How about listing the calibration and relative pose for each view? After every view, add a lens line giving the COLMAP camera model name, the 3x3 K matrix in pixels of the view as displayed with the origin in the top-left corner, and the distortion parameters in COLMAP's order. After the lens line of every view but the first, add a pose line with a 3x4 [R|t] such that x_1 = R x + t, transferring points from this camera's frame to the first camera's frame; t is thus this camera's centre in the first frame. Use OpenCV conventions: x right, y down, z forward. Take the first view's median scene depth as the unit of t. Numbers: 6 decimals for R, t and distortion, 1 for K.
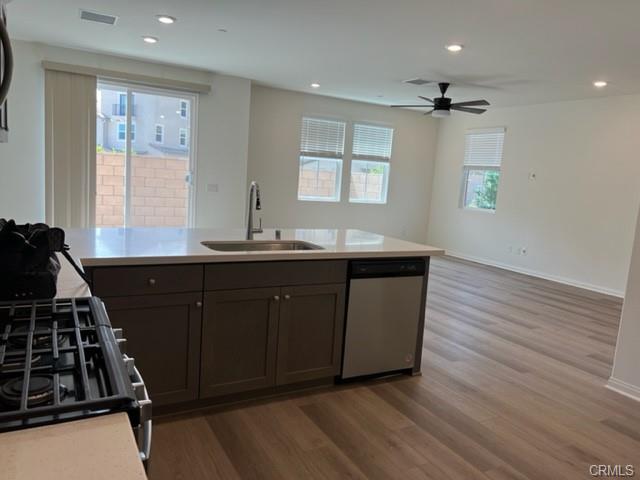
lens RADIAL K [[473.0, 0, 320.0], [0, 473.0, 240.0], [0, 0, 1]] dist [-0.044817, -0.006040]
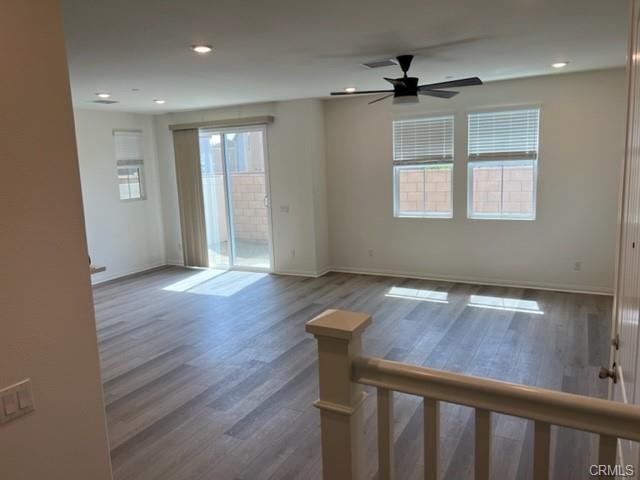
lens RADIAL K [[473.0, 0, 320.0], [0, 473.0, 240.0], [0, 0, 1]] dist [-0.044817, -0.006040]
pose [[0.521147, 0.059572, -0.851385, 0.638326], [-0.031807, 0.998224, 0.050376, -0.082982], [0.852874, 0.000827, 0.522117, 0.440608]]
